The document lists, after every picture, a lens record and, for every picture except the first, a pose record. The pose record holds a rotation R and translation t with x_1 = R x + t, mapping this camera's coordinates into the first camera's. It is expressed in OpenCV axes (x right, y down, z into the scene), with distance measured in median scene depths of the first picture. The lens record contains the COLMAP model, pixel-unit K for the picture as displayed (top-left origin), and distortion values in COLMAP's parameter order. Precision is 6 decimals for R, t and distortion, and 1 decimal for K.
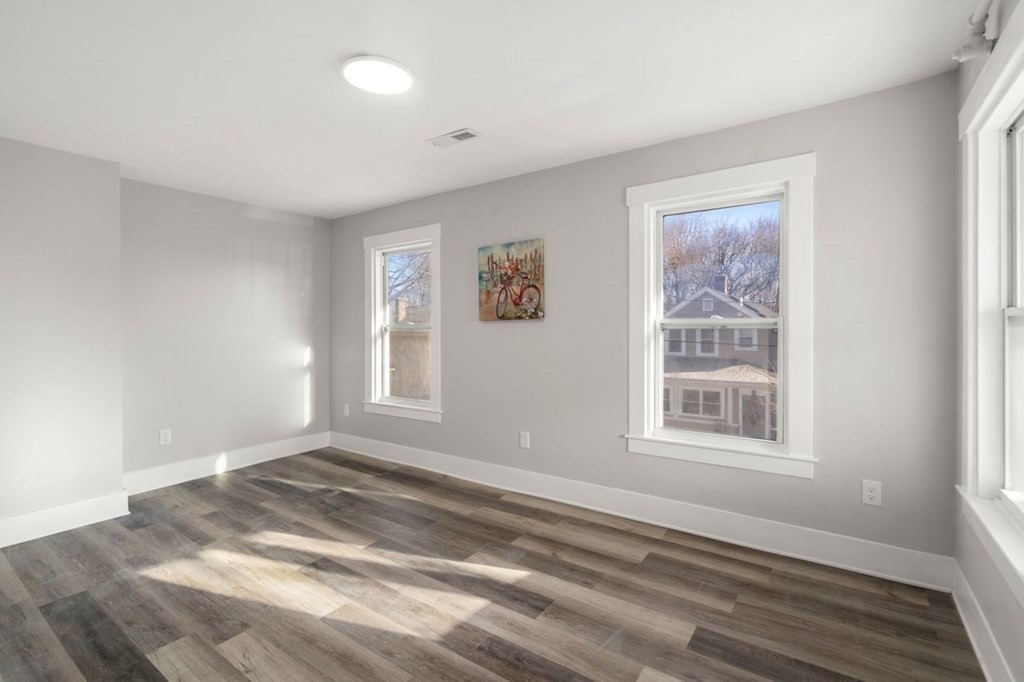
lens RADIAL K [[475.6, 0, 509.6], [0, 475.6, 328.1], [0, 0, 1]] dist [0.013050, -0.002665]
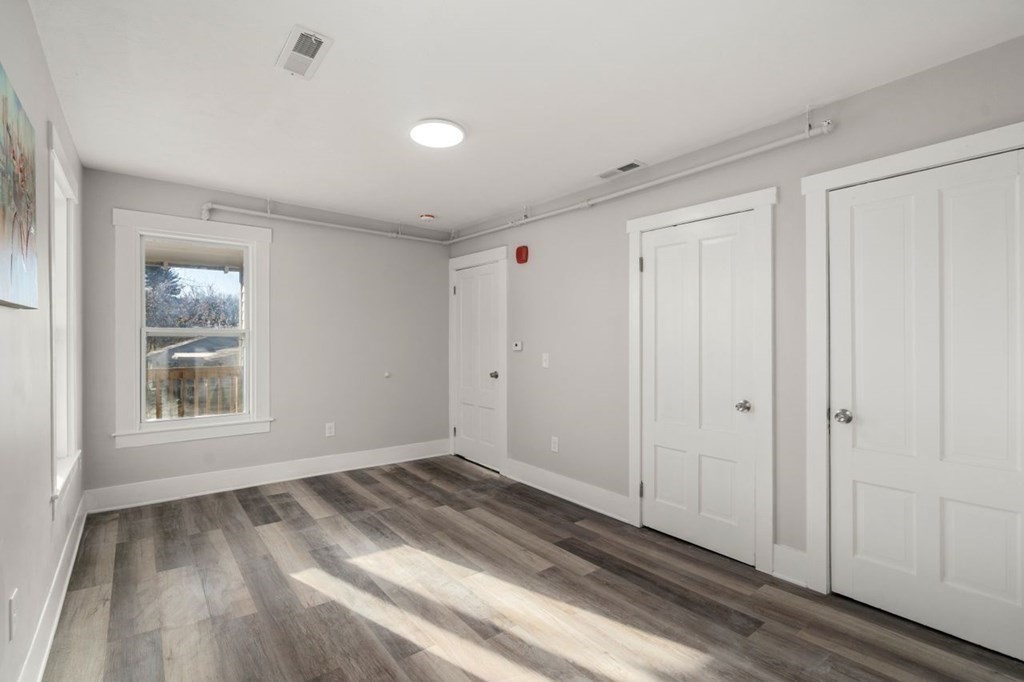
lens RADIAL K [[475.6, 0, 508.3], [0, 475.6, 341.0], [0, 0, 1]] dist [0.013050, -0.002665]
pose [[-0.959517, 0.008093, 0.281535, -0.836244], [0.008085, 0.999967, -0.001188, 0.025323], [-0.281535, 0.001136, -0.959550, 2.237893]]
